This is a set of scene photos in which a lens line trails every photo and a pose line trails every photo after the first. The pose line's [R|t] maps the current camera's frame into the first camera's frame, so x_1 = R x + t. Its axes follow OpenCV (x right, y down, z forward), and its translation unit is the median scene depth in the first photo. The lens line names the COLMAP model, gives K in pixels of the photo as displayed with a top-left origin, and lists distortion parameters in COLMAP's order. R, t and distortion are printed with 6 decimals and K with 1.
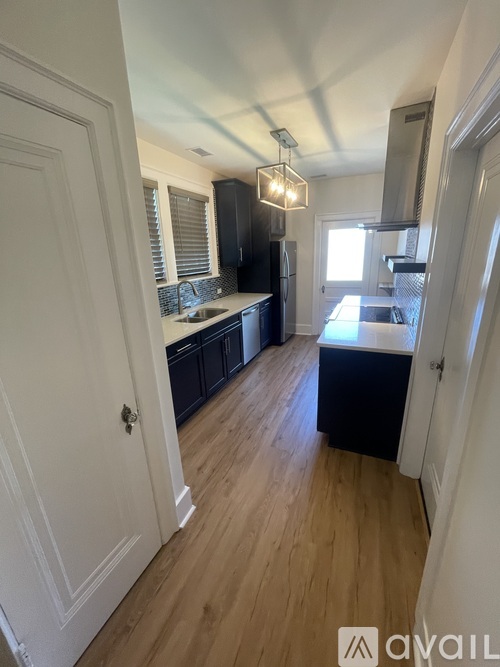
lens RADIAL K [[267.1, 0, 251.0], [0, 267.1, 332.3], [0, 0, 1]] dist [0.000506, 0.000109]
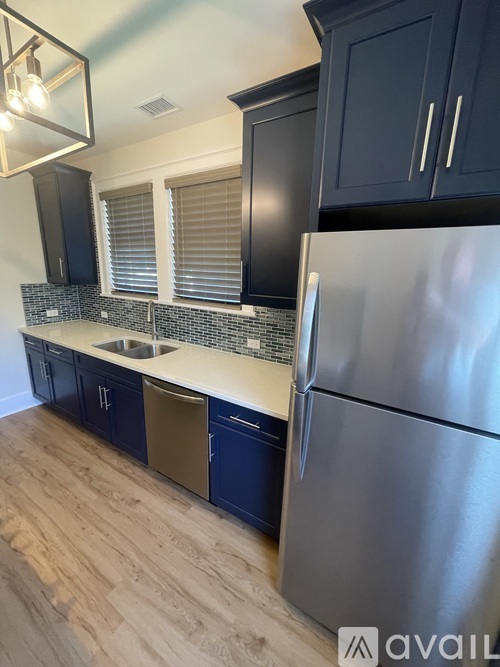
lens RADIAL K [[267.1, 0, 250.9], [0, 267.1, 331.6], [0, 0, 1]] dist [0.000506, 0.000109]
pose [[-0.127608, 0.260232, -0.957077, 0.467315], [-0.310036, 0.906143, 0.287720, -0.409140], [0.942122, 0.333443, -0.034950, 1.275529]]
